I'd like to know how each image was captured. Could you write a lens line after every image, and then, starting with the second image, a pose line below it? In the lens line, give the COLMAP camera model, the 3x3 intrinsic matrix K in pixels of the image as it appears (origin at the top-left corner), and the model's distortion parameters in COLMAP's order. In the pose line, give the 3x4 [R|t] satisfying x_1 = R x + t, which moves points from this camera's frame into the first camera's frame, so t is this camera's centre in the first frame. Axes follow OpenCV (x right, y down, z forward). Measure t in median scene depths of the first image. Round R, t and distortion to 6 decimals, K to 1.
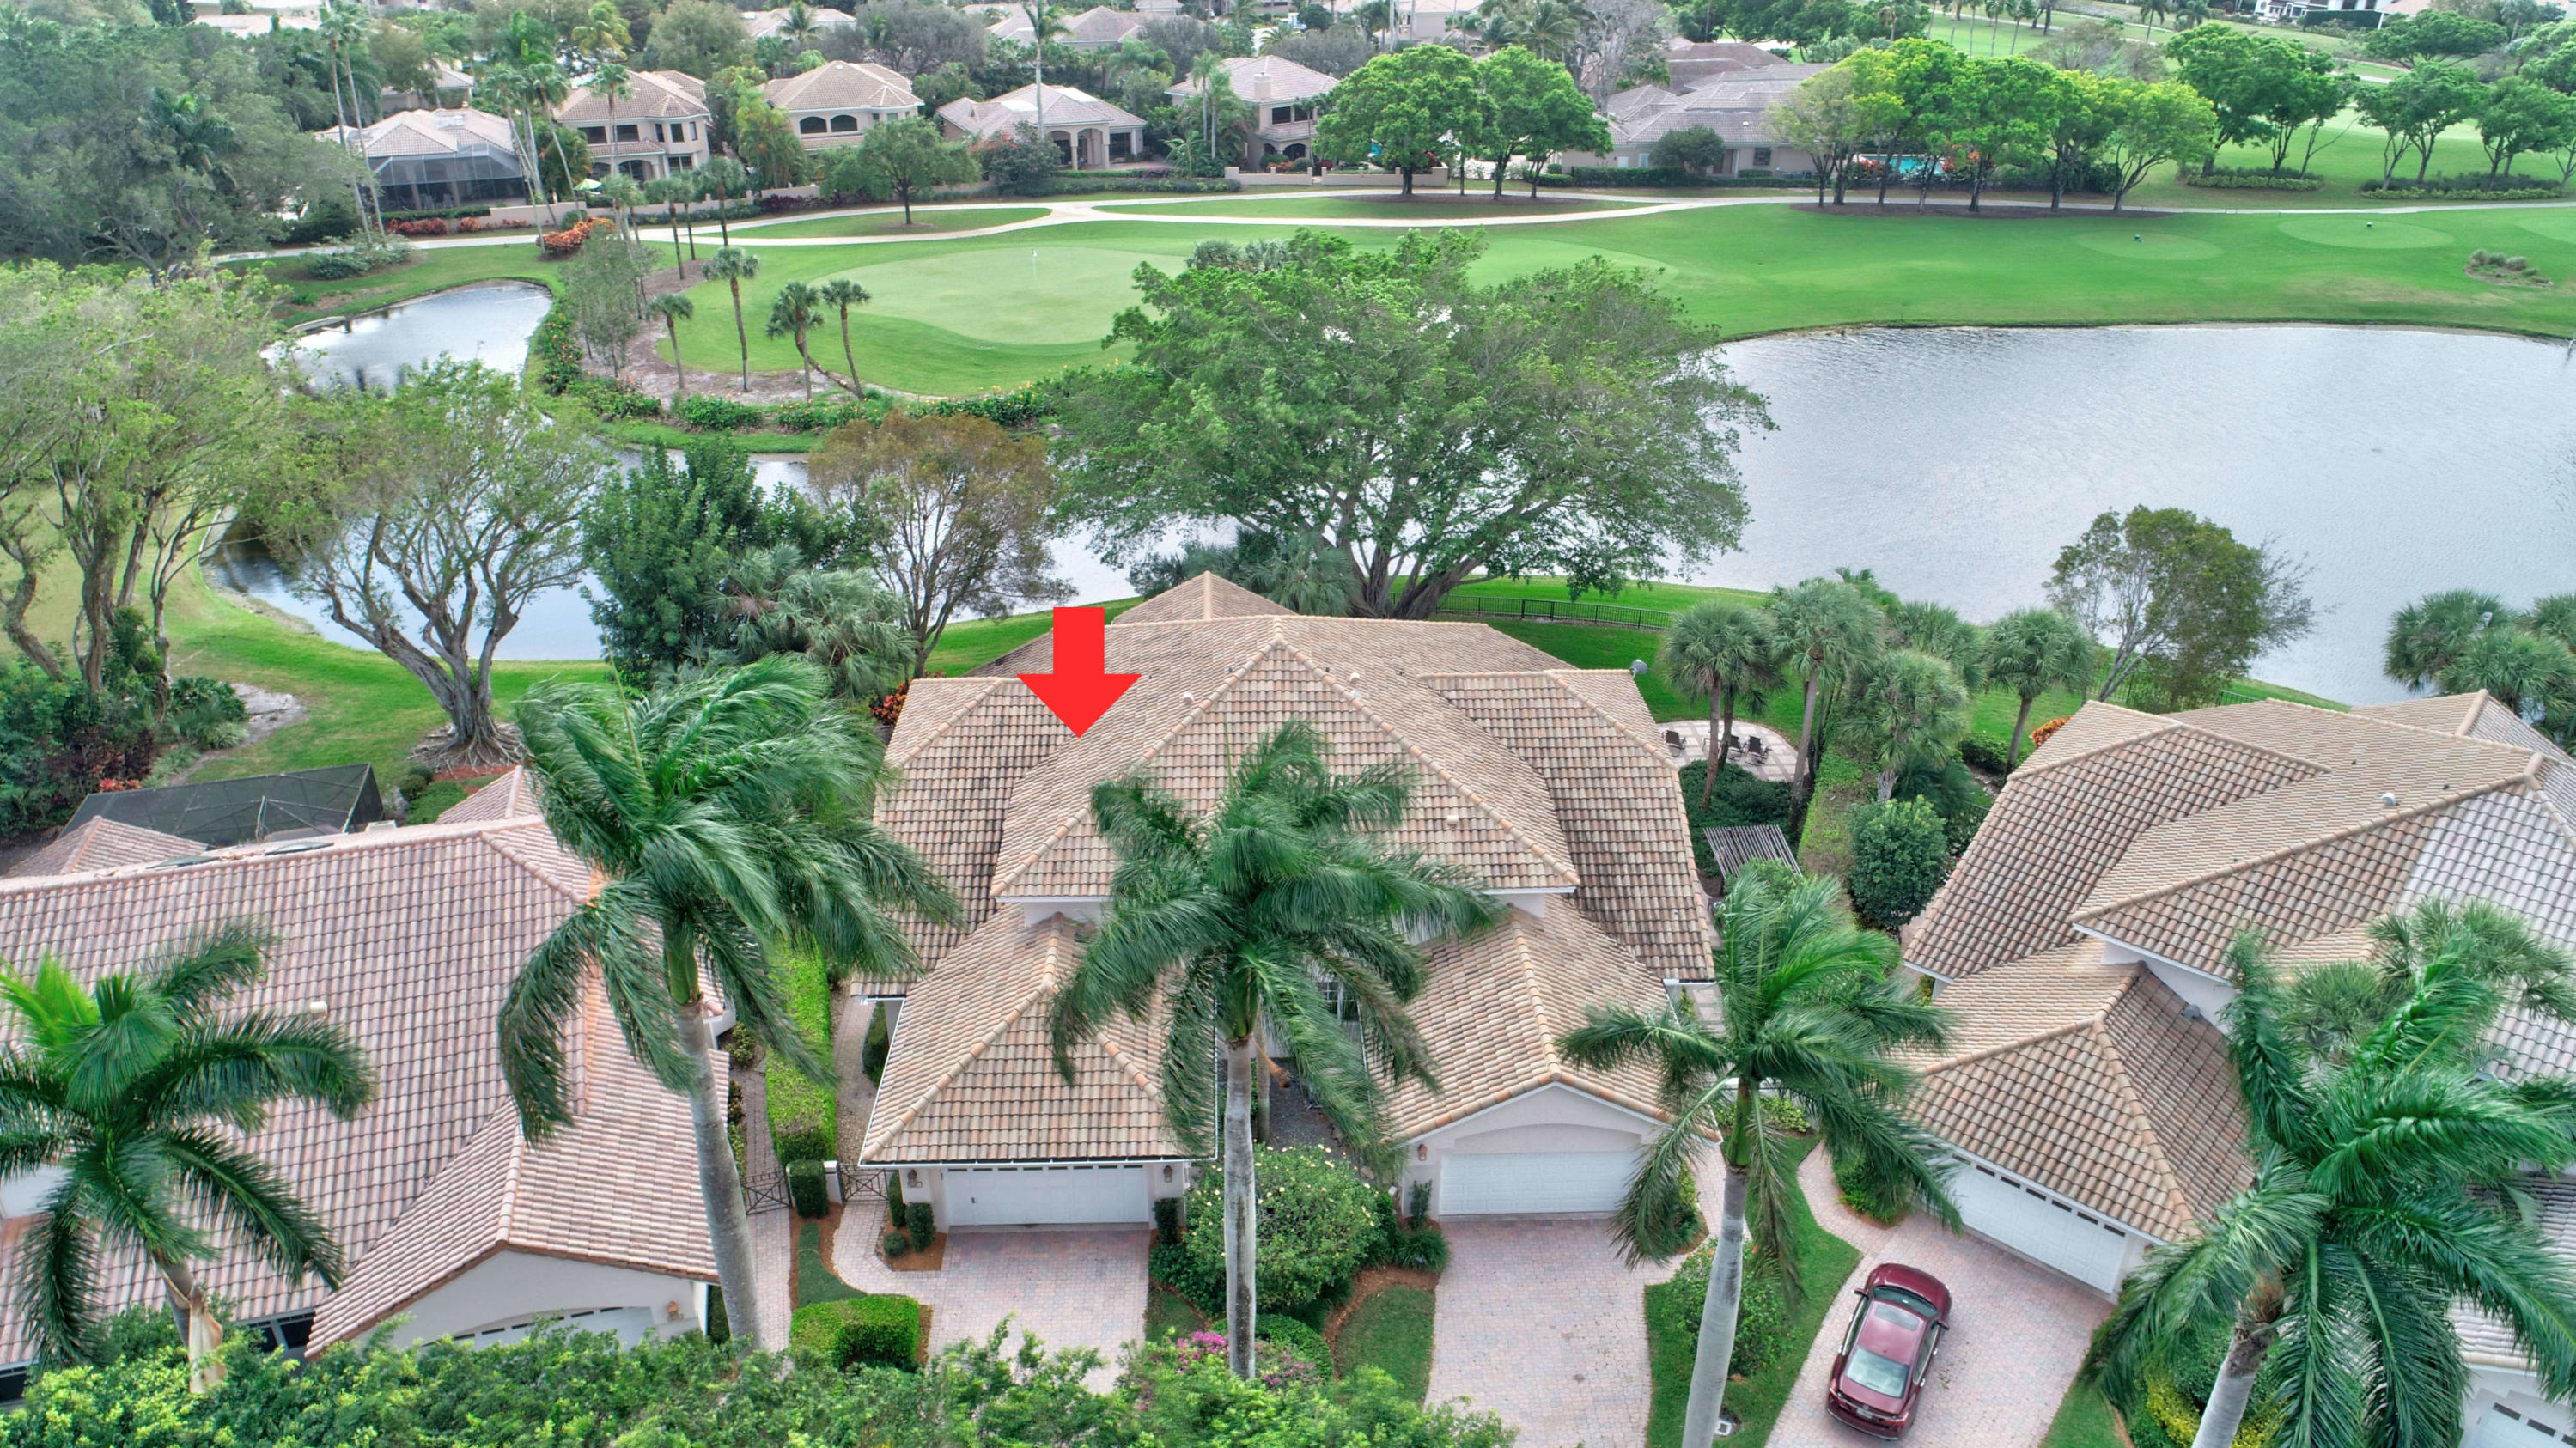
lens RADIAL K [[1720.8, 0, 1288.0], [0, 1720.8, 724.0], [0, 0, 1]] dist [-0.012796, 0.004455]
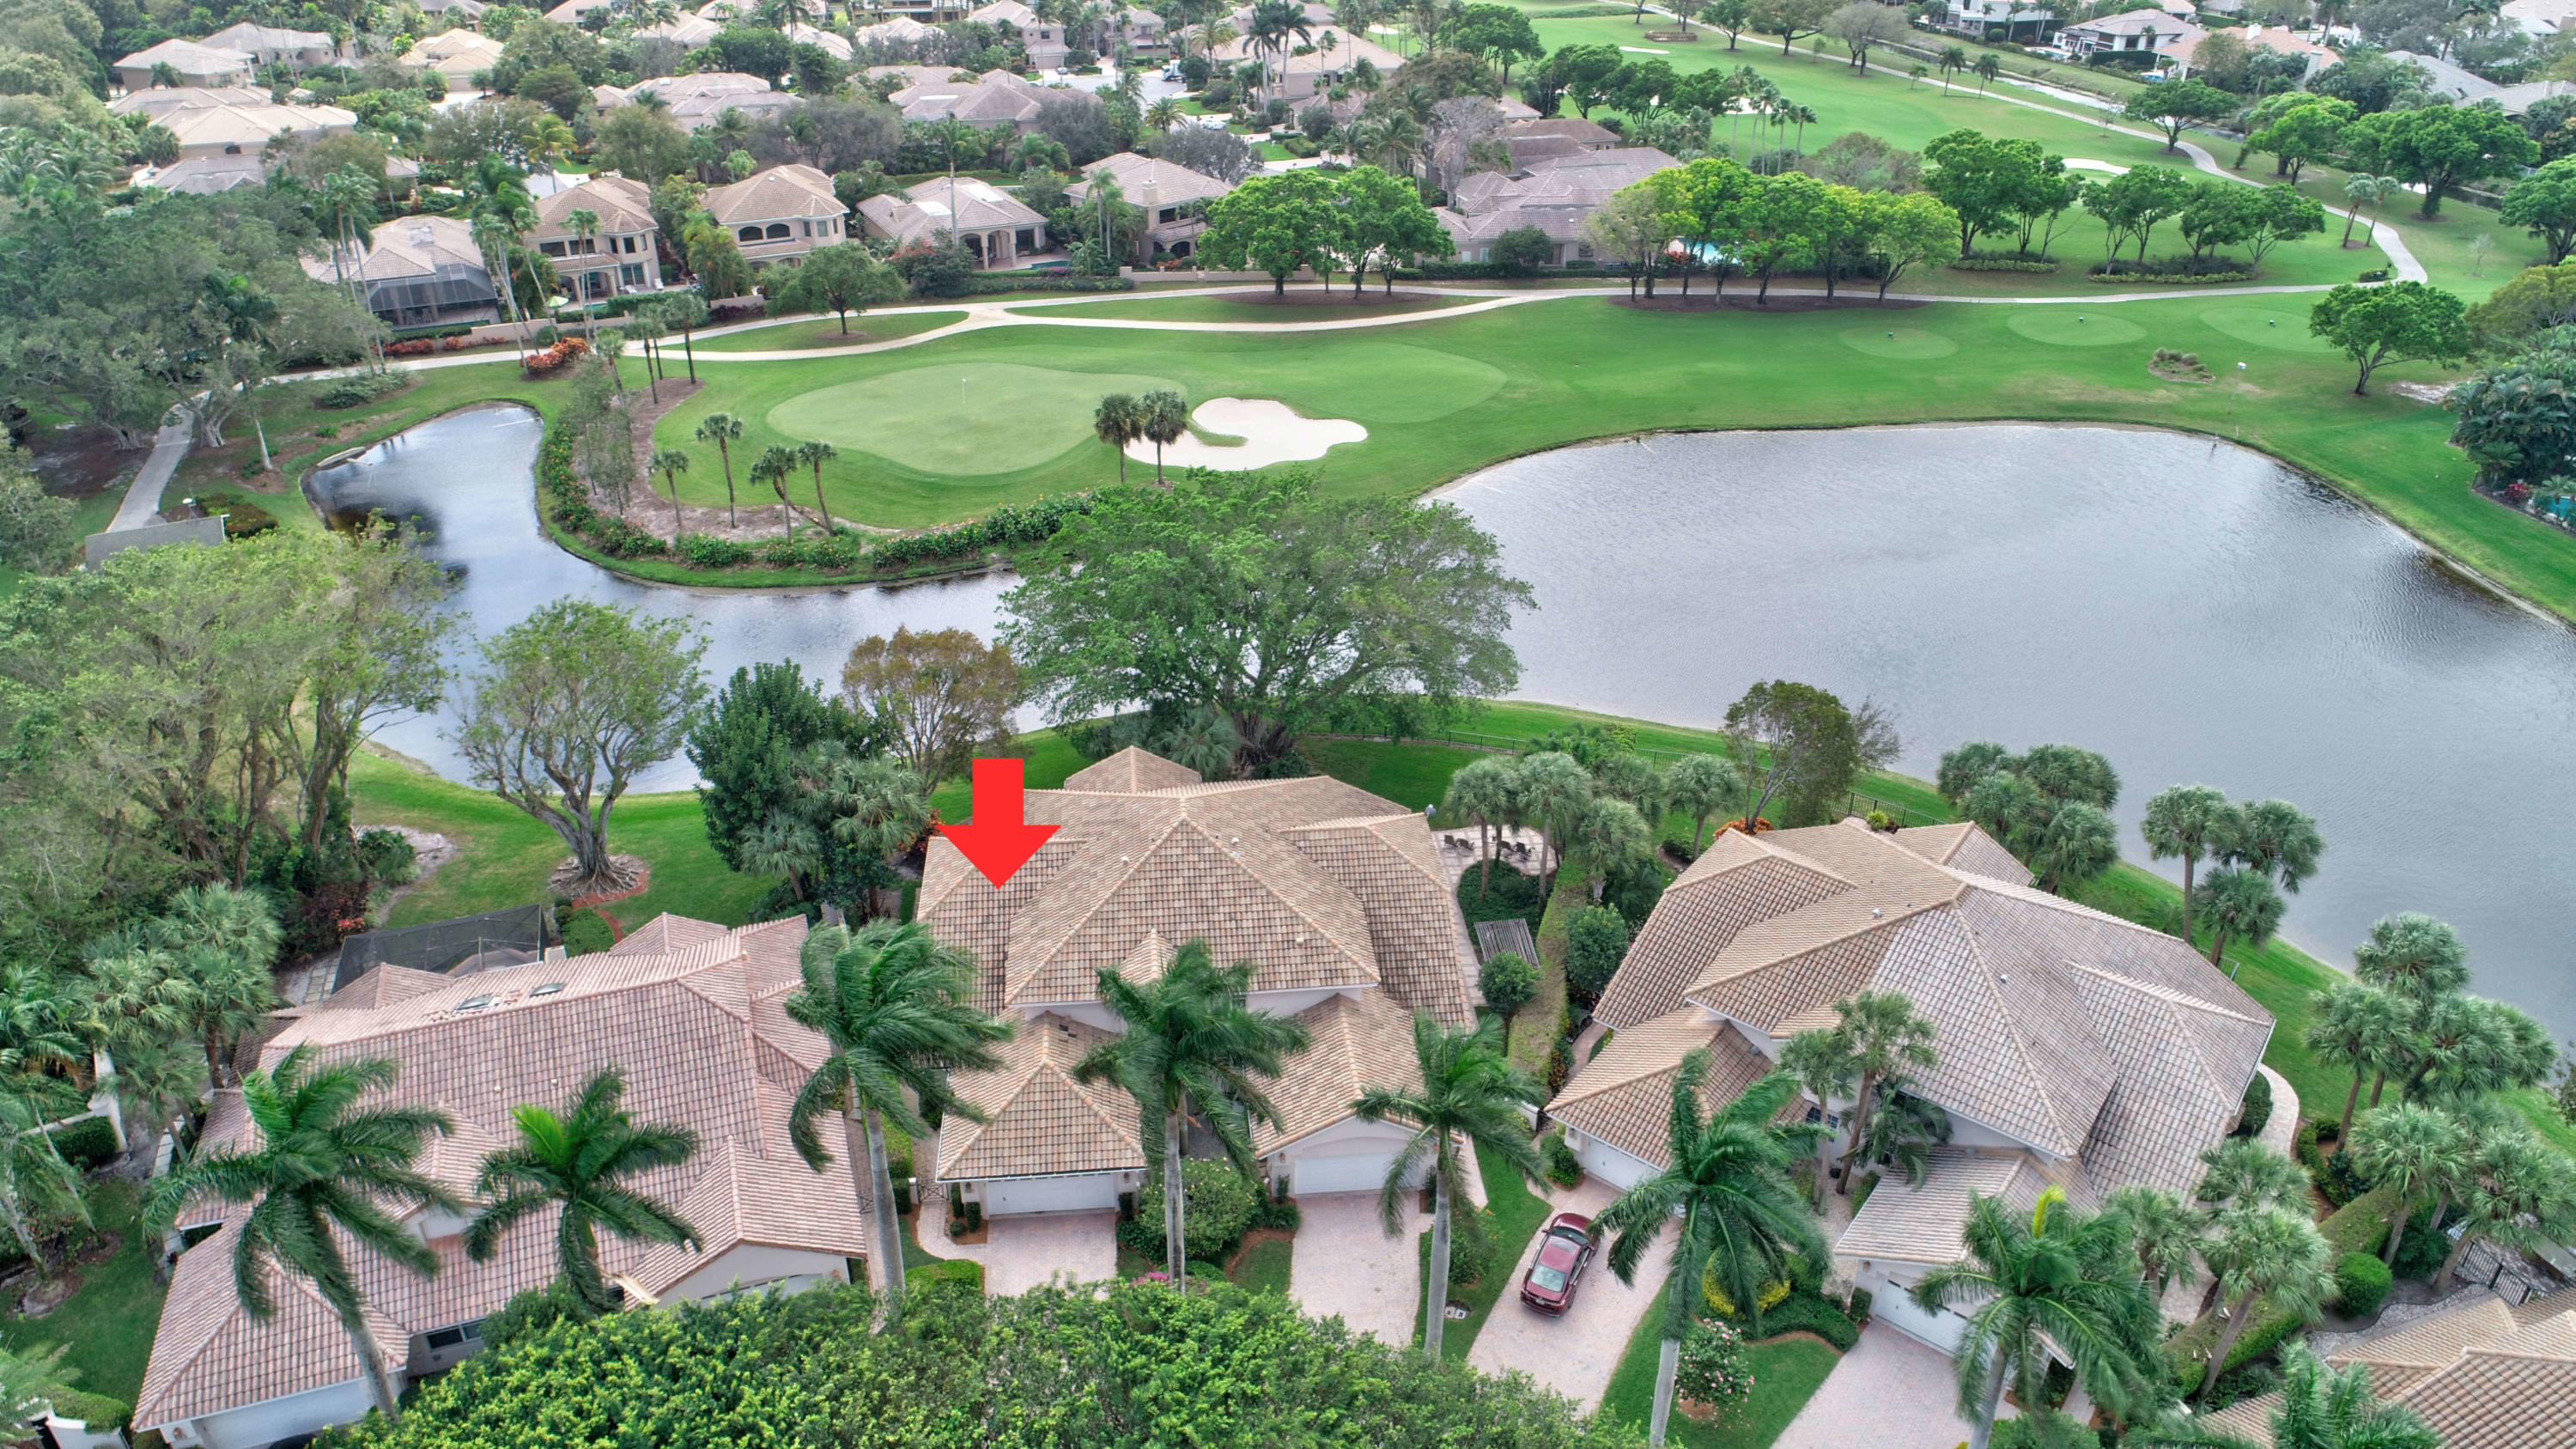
lens RADIAL K [[1721.1, 0, 1288.0], [0, 1721.1, 724.5], [0, 0, 1]] dist [-0.012796, 0.004455]
pose [[0.997907, -0.028707, 0.057951, 0.000204], [0.027017, 0.999193, 0.029738, -0.130289], [-0.058758, -0.028111, 0.997876, -0.382690]]
